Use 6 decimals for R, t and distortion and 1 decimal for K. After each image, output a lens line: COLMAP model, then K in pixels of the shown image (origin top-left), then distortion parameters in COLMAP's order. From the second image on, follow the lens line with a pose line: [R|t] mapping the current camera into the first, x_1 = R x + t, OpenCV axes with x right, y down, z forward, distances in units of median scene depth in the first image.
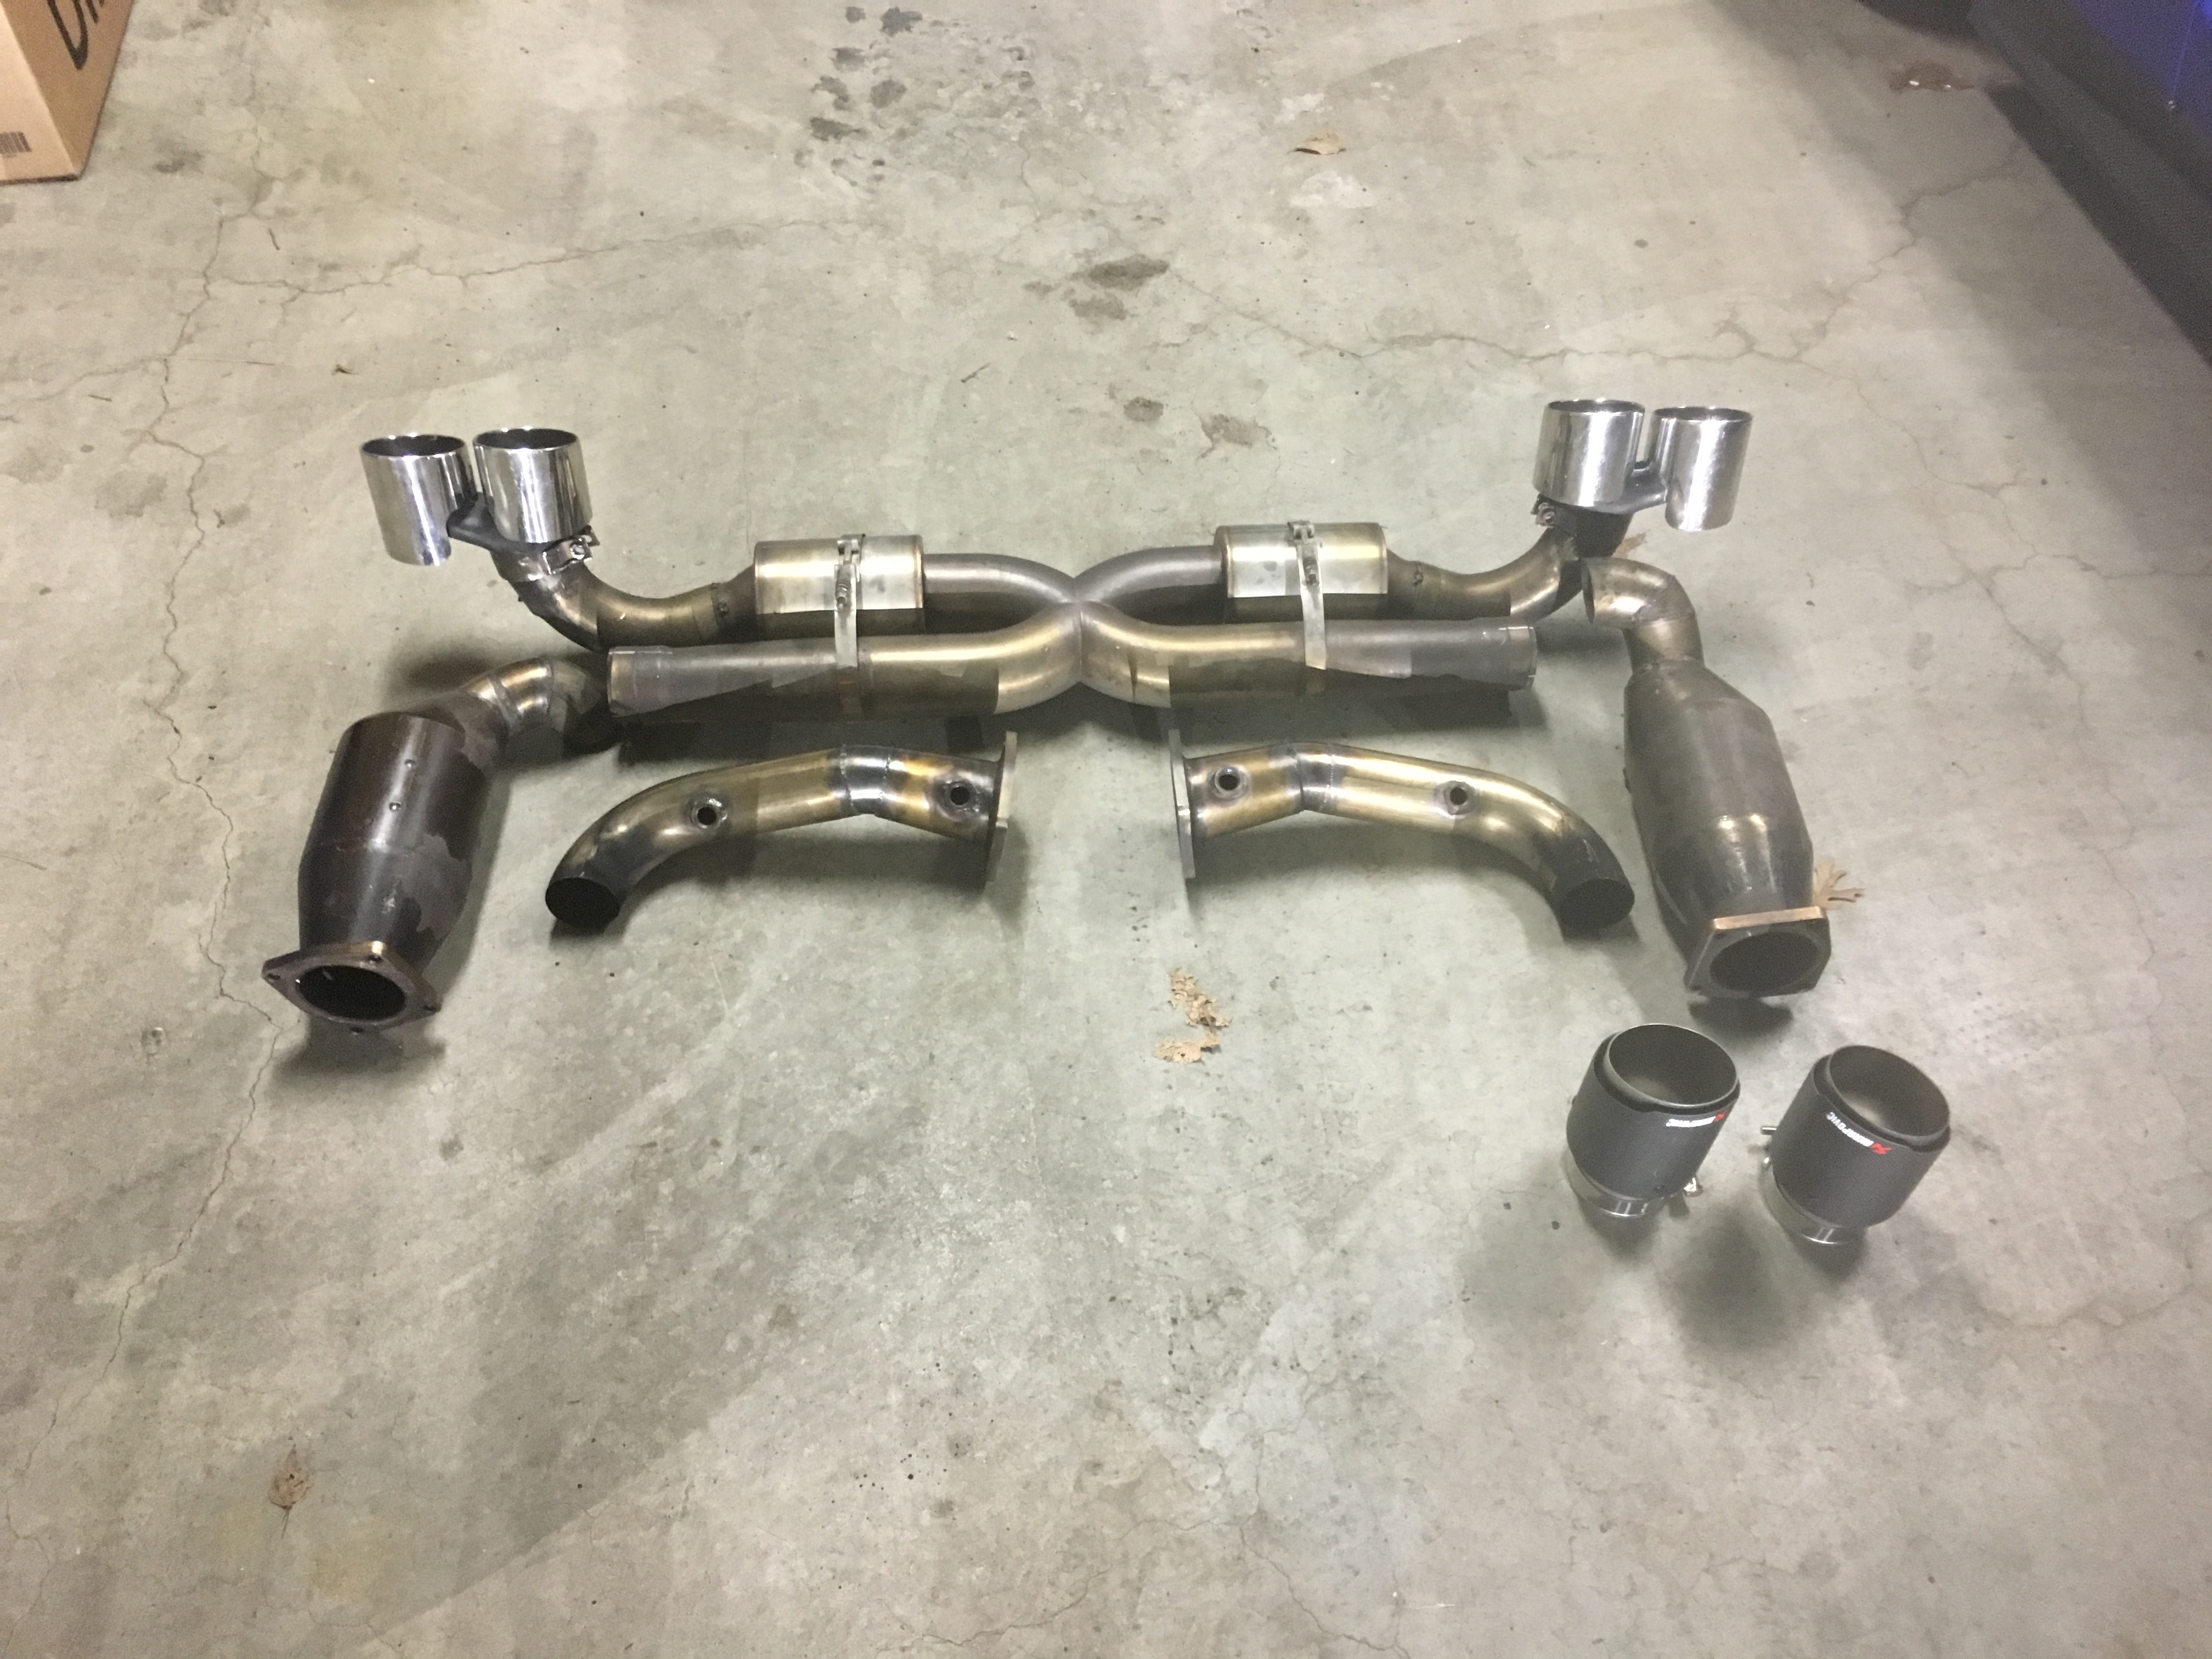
lens RADIAL K [[1881.4, 0, 1102.4], [0, 1881.4, 828.1], [0, 0, 1]] dist [0.029534, 0.001058]
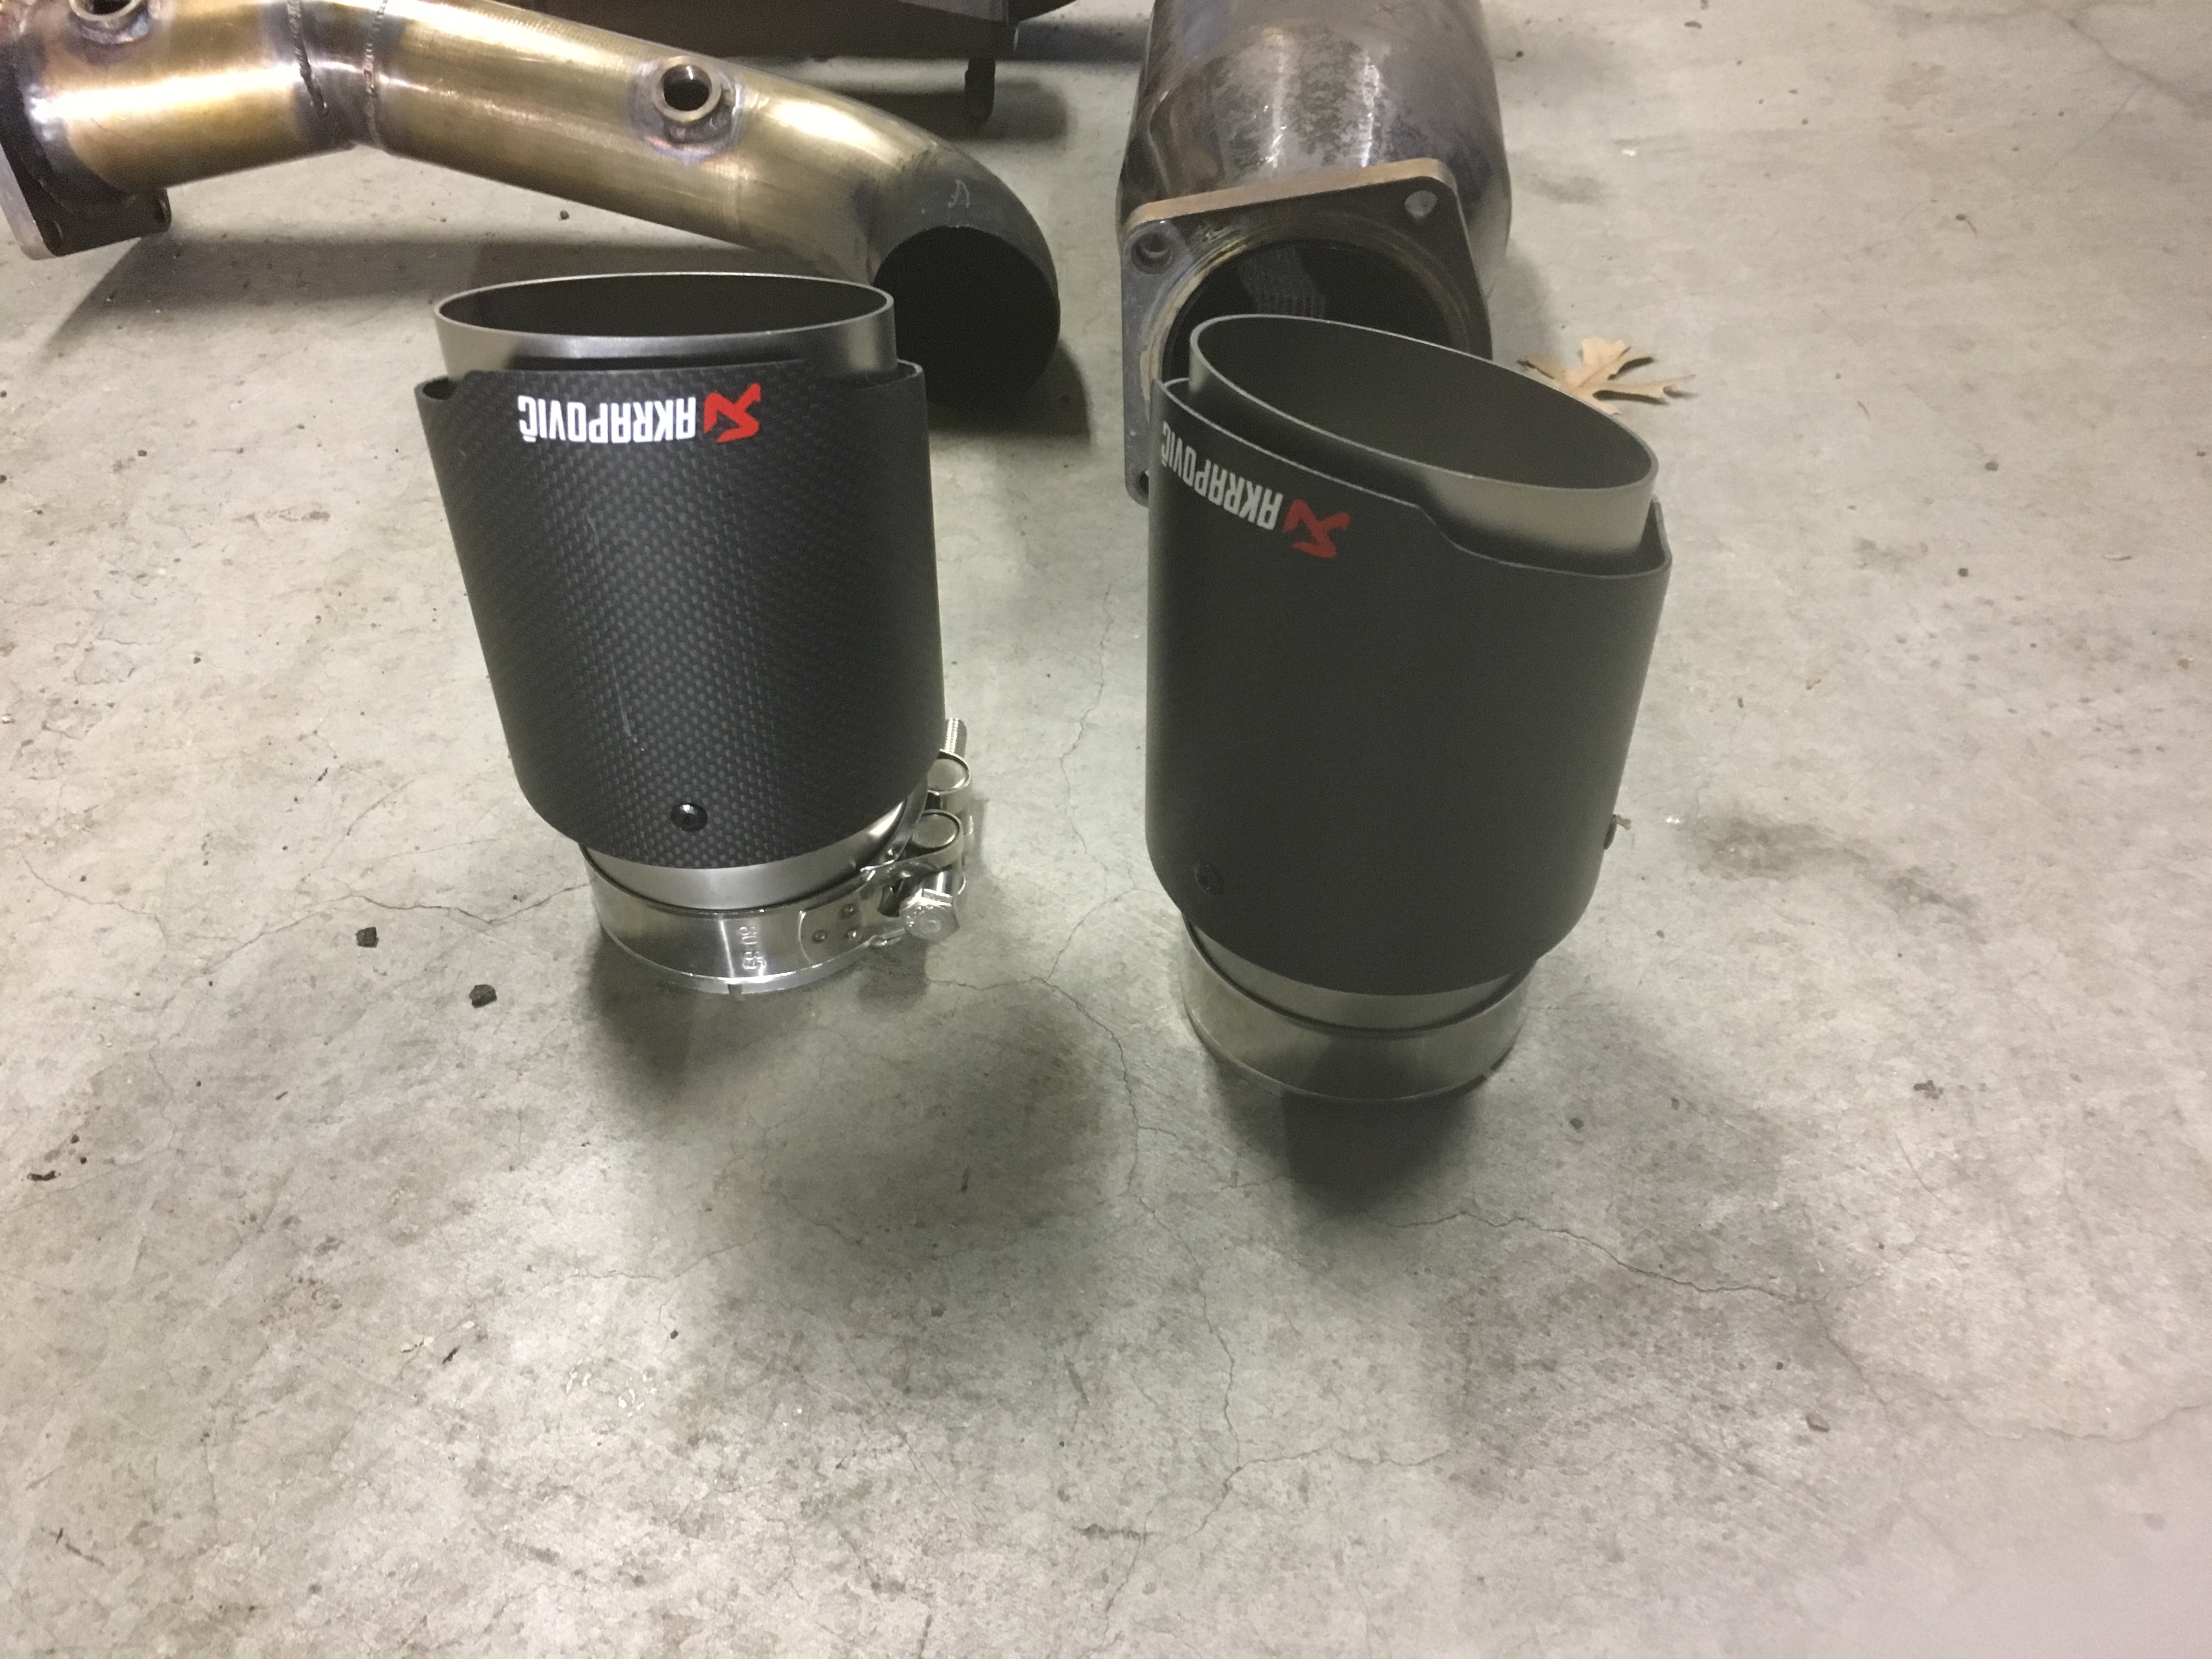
lens RADIAL K [[1881.4, 0, 1111.1], [0, 1881.4, 828.6], [0, 0, 1]] dist [0.029534, 0.001058]
pose [[0.992742, 0.056943, -0.105925, 0.375189], [-0.073052, 0.985205, -0.155028, 0.223952], [0.095530, 0.161641, 0.982215, 0.696758]]
